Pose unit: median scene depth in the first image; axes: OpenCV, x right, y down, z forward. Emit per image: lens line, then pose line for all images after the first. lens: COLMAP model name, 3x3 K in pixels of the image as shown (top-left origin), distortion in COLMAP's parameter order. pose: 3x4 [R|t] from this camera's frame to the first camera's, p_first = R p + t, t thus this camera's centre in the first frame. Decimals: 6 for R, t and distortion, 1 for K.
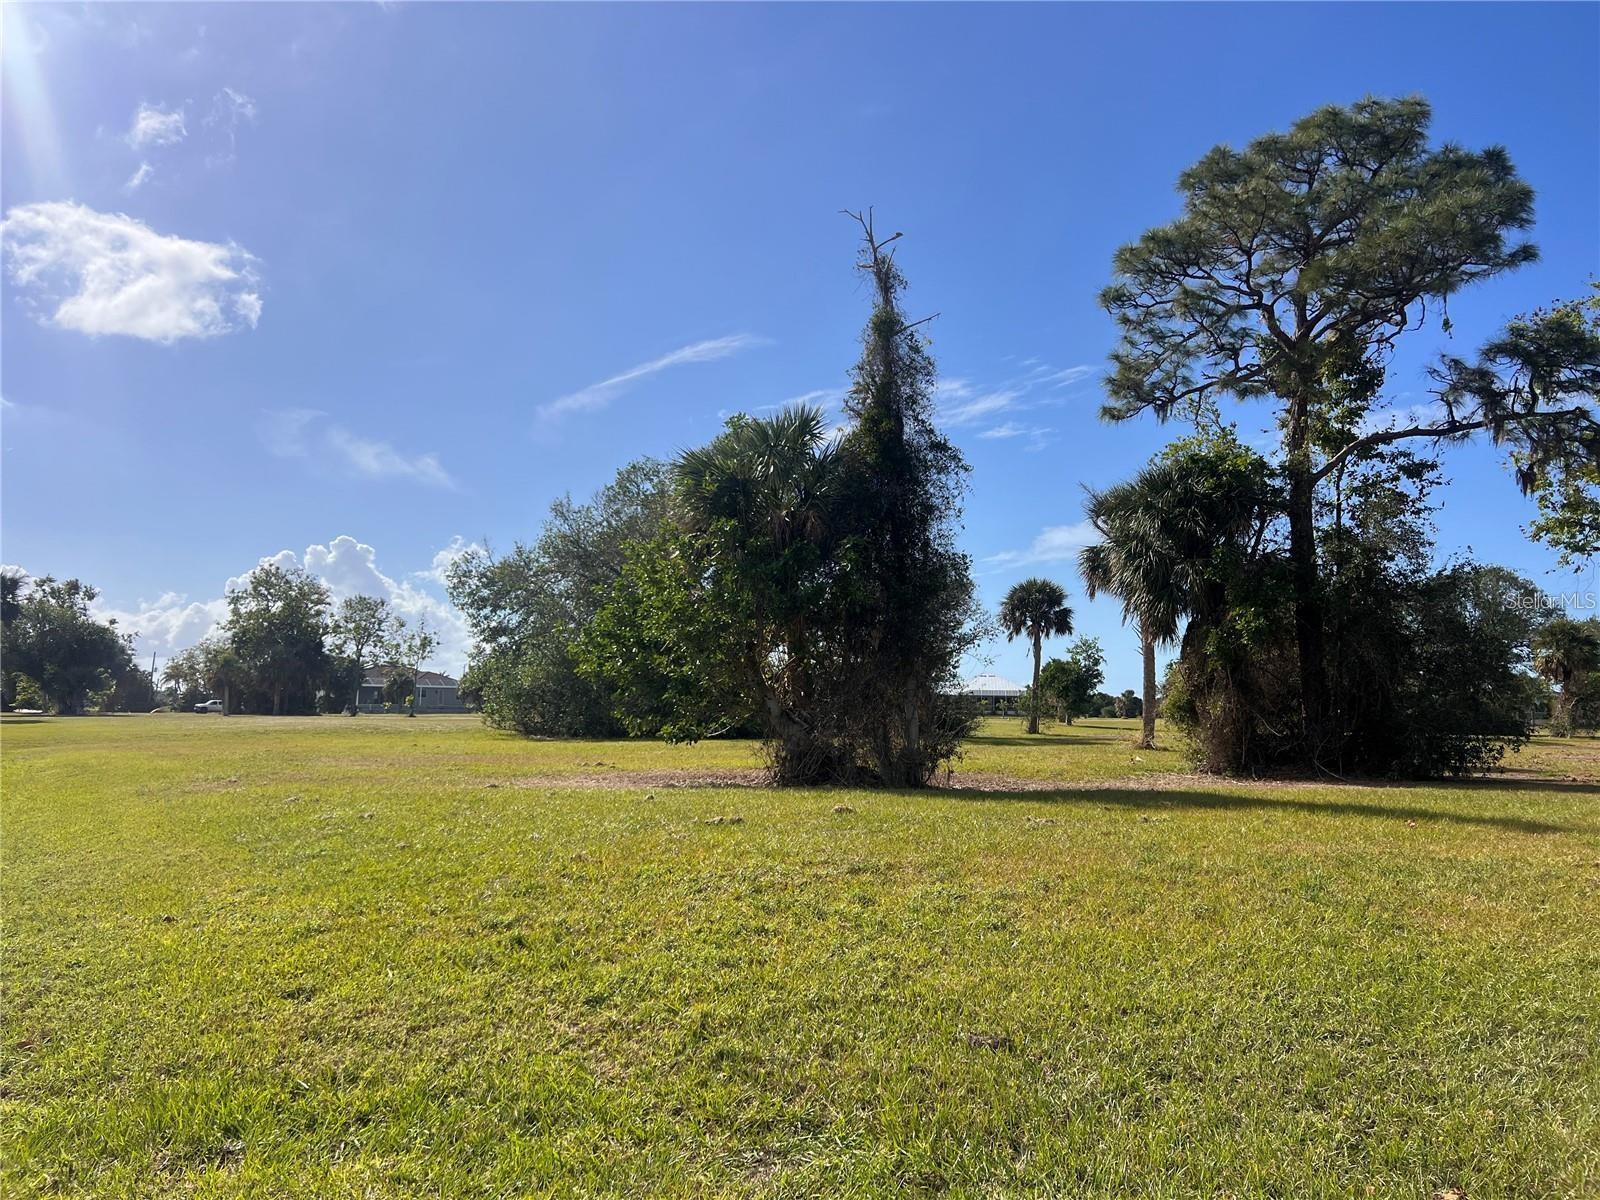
lens RADIAL K [[1216.1, 0, 800.1], [0, 1216.1, 603.9], [0, 0, 1]] dist [0.029032, -0.005718]
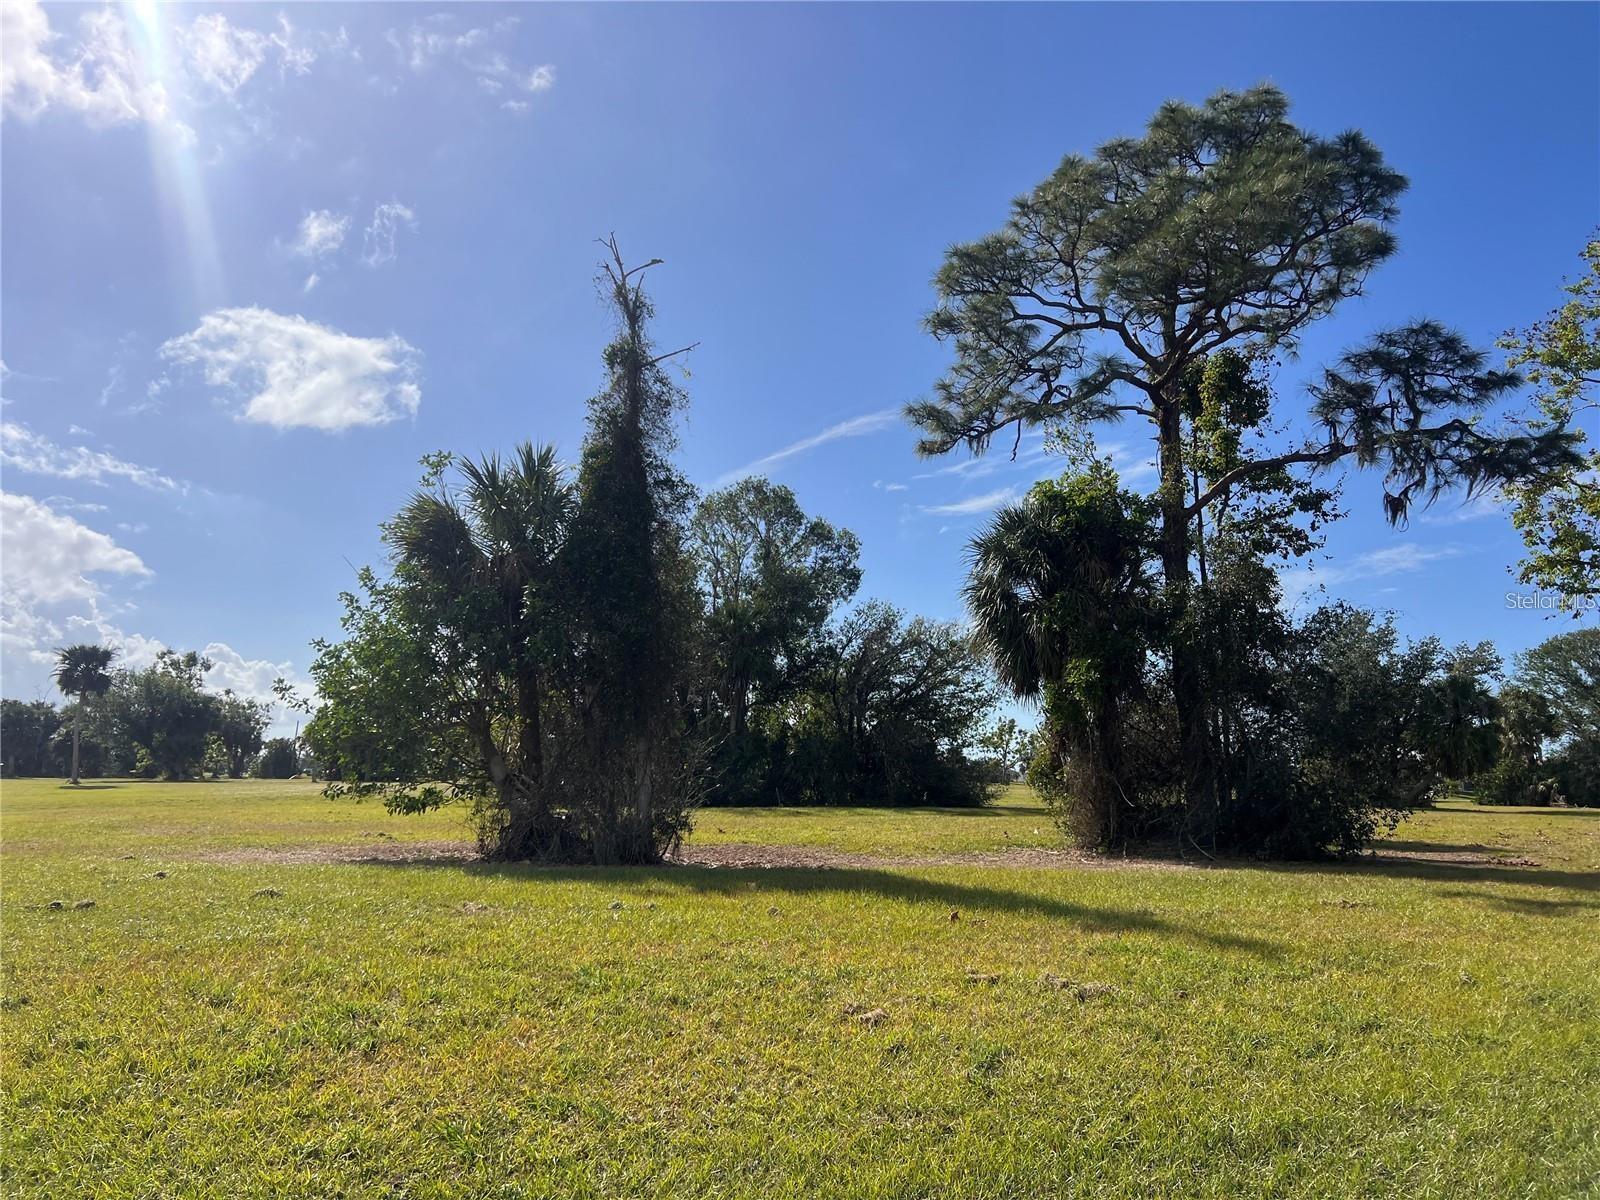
lens RADIAL K [[1203.2, 0, 812.4], [0, 1203.2, 590.1], [0, 0, 1]] dist [0.064814, -0.071084]
pose [[0.990311, -0.017242, -0.137795, 0.267002], [0.007816, 0.997610, -0.068653, 0.010957], [0.138649, 0.066910, 0.988079, 0.095645]]
